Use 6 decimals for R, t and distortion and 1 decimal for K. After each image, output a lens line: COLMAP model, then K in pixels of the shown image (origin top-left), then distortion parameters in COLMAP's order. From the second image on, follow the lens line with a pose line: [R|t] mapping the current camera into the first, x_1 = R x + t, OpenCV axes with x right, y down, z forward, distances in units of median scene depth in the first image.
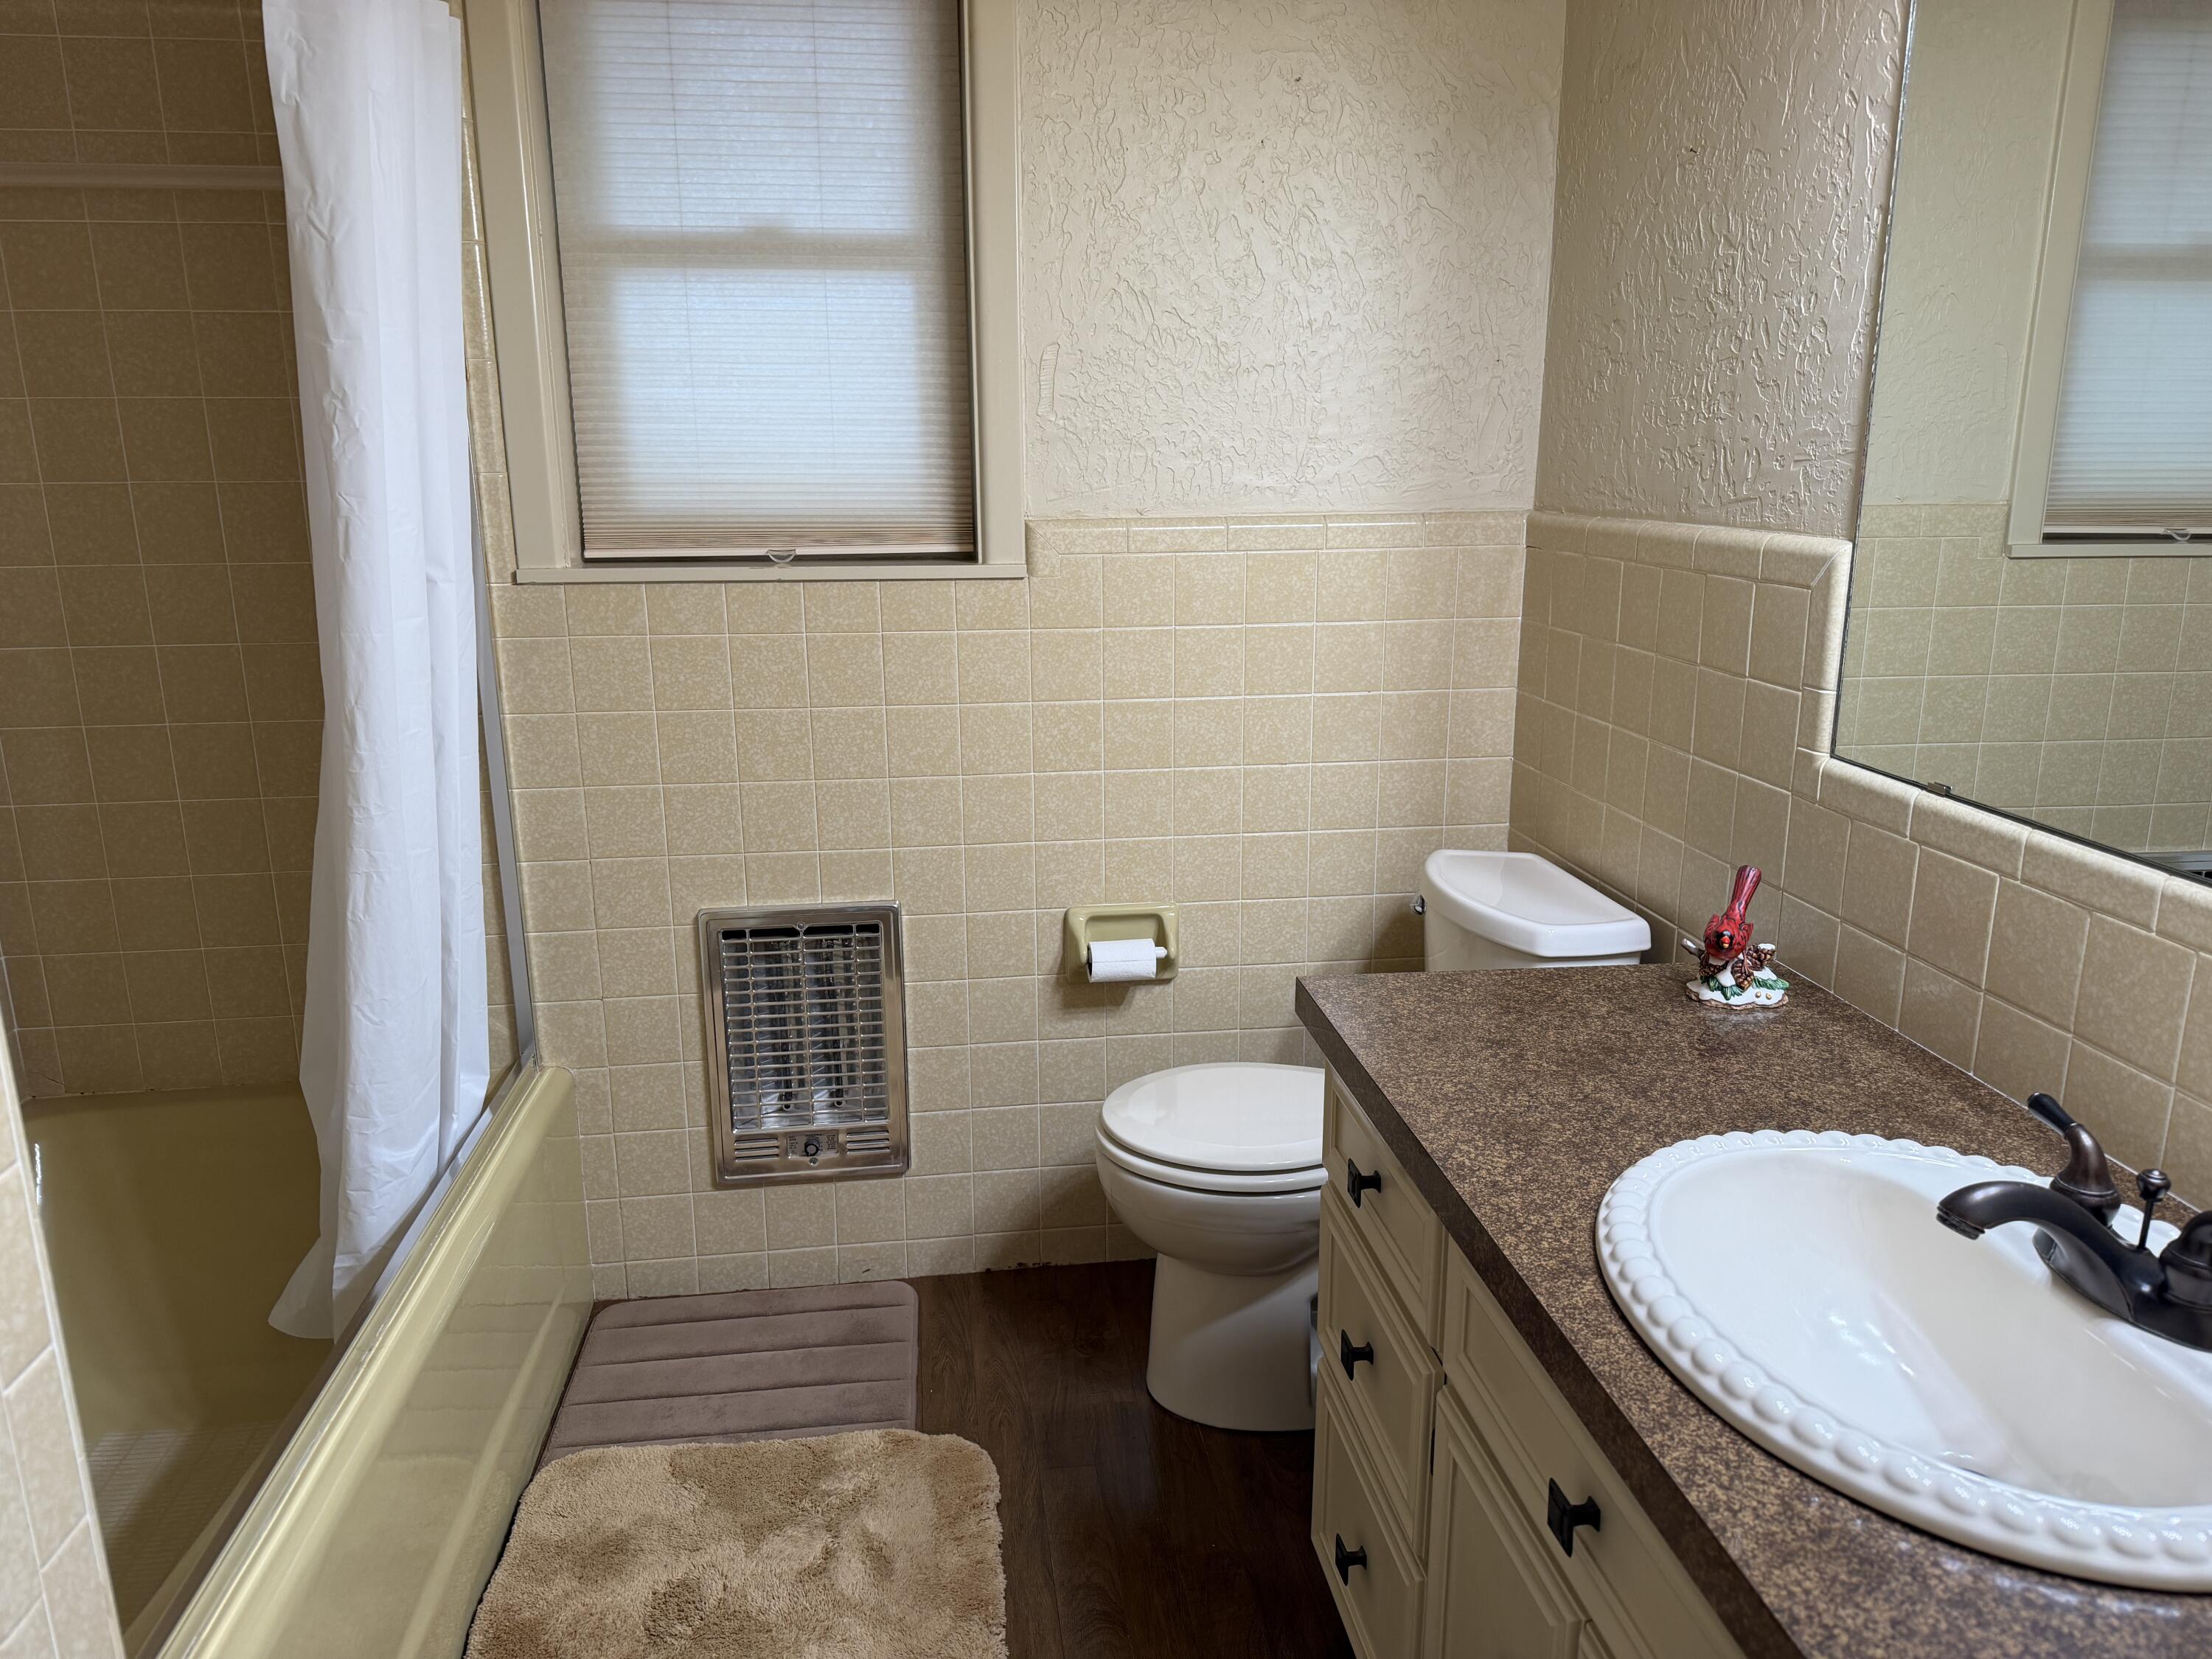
lens RADIAL K [[1555.8, 0, 1102.9], [0, 1555.8, 829.8], [0, 0, 1]] dist [0.058184, -0.080580]
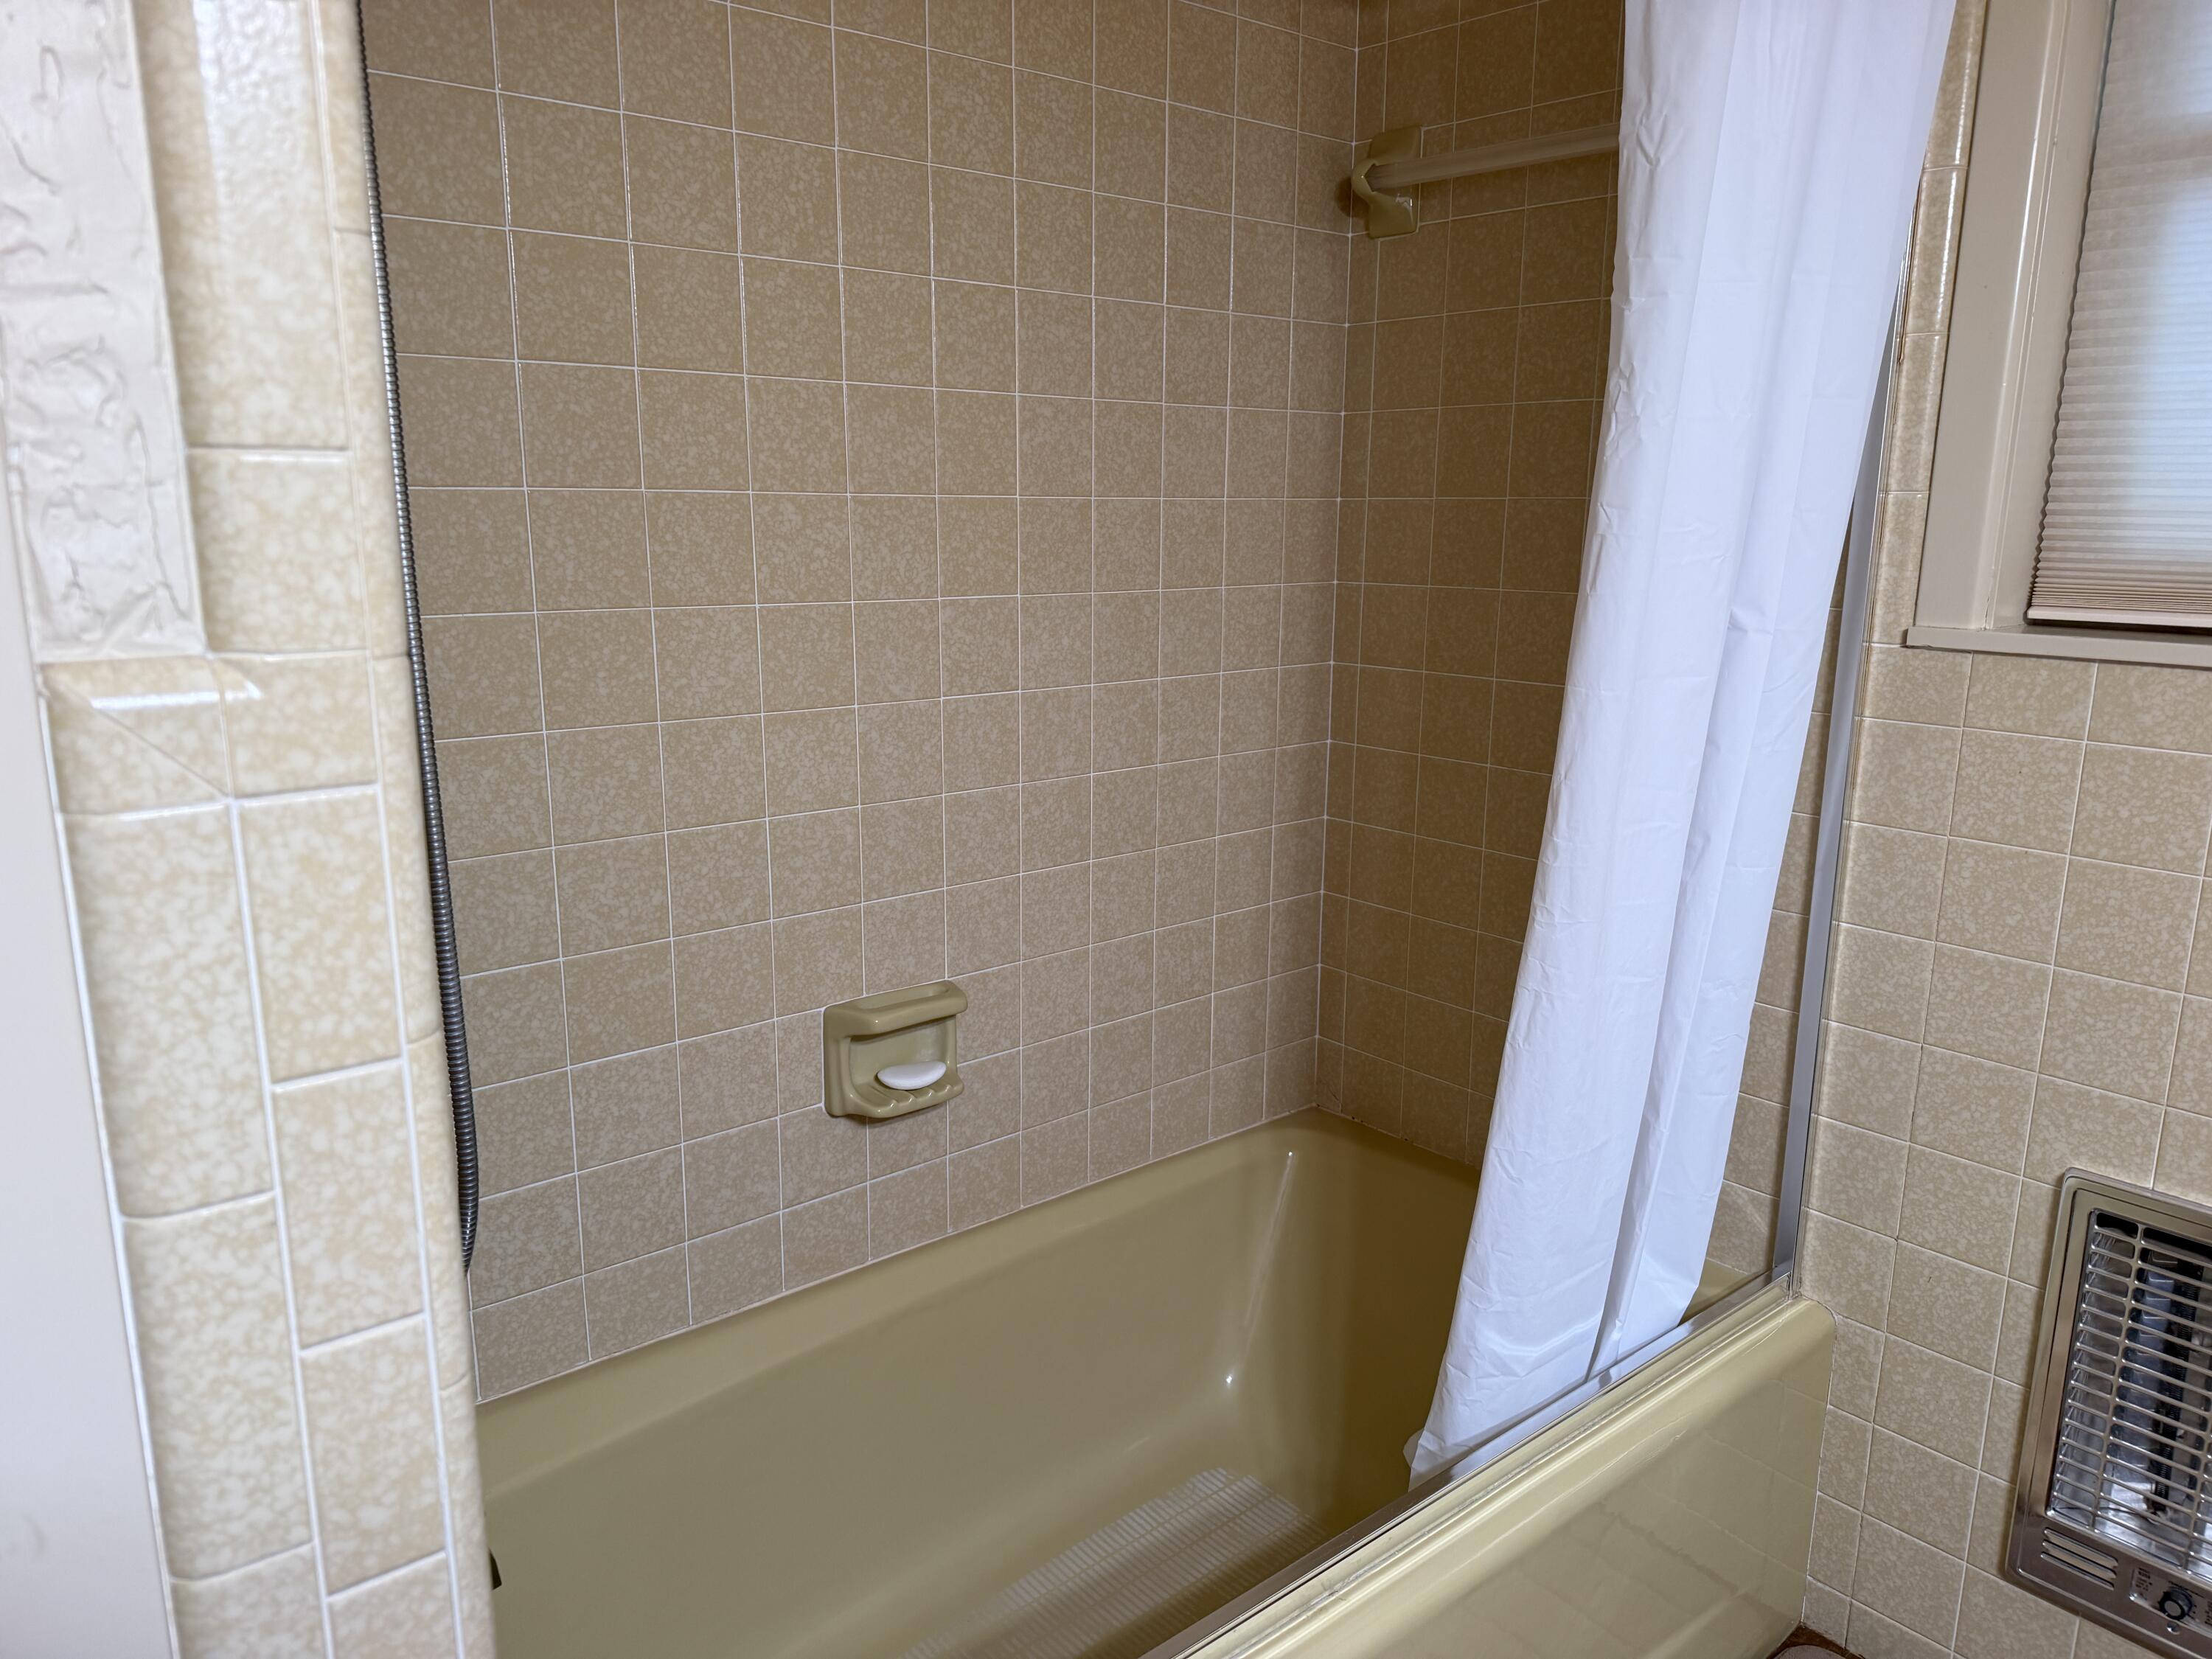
lens RADIAL K [[1583.9, 0, 1111.0], [0, 1583.9, 852.1], [0, 0, 1]] dist [0.005679, -0.006026]
pose [[0.558230, 0.192757, -0.806984, 0.025301], [-0.211916, 0.973502, 0.085939, -0.049268], [0.802166, 0.123040, 0.584287, 0.288985]]
